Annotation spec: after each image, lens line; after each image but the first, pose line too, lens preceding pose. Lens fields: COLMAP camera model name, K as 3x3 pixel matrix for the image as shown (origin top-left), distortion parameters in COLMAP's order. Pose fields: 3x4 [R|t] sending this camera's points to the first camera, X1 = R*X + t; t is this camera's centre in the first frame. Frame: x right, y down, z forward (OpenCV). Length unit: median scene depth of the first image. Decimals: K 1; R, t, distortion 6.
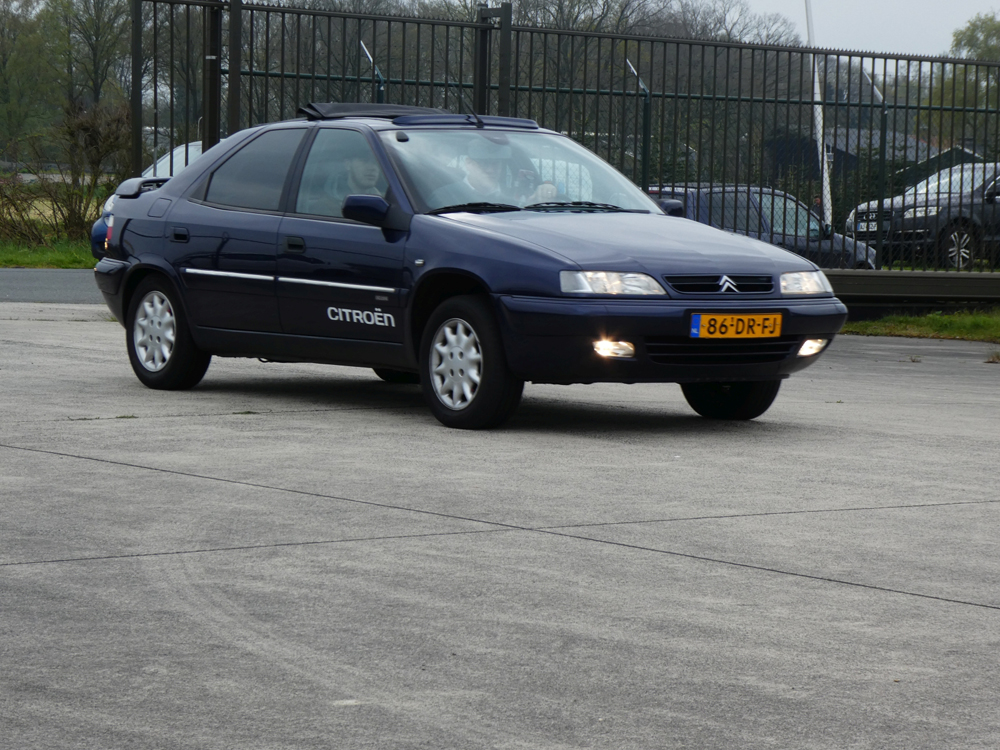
lens RADIAL K [[3172.8, 0, 536.5], [0, 3172.8, 333.1], [0, 0, 1]] dist [0.390347, 0.000000]
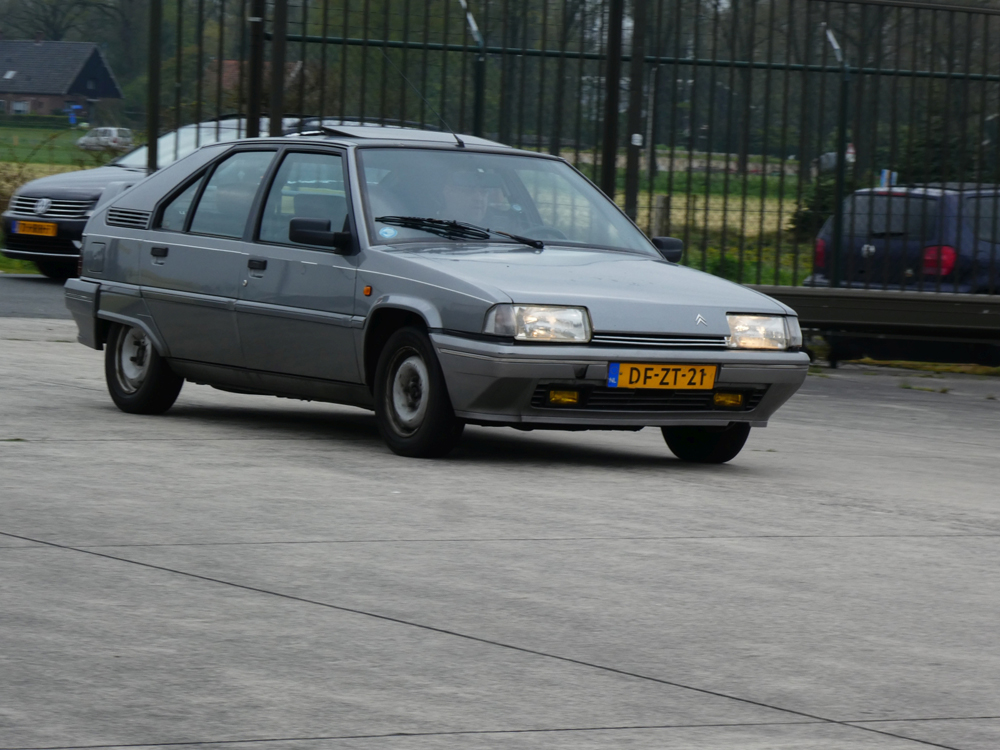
lens RADIAL K [[4750.8, 0, 572.8], [0, 4750.8, 385.7], [0, 0, 1]] dist [0.640644, 0.000000]
pose [[0.990320, 0.024654, -0.136597, 0.137223], [-0.024663, 0.999695, 0.001628, 0.001987], [0.136595, 0.001757, 0.990625, -0.172224]]
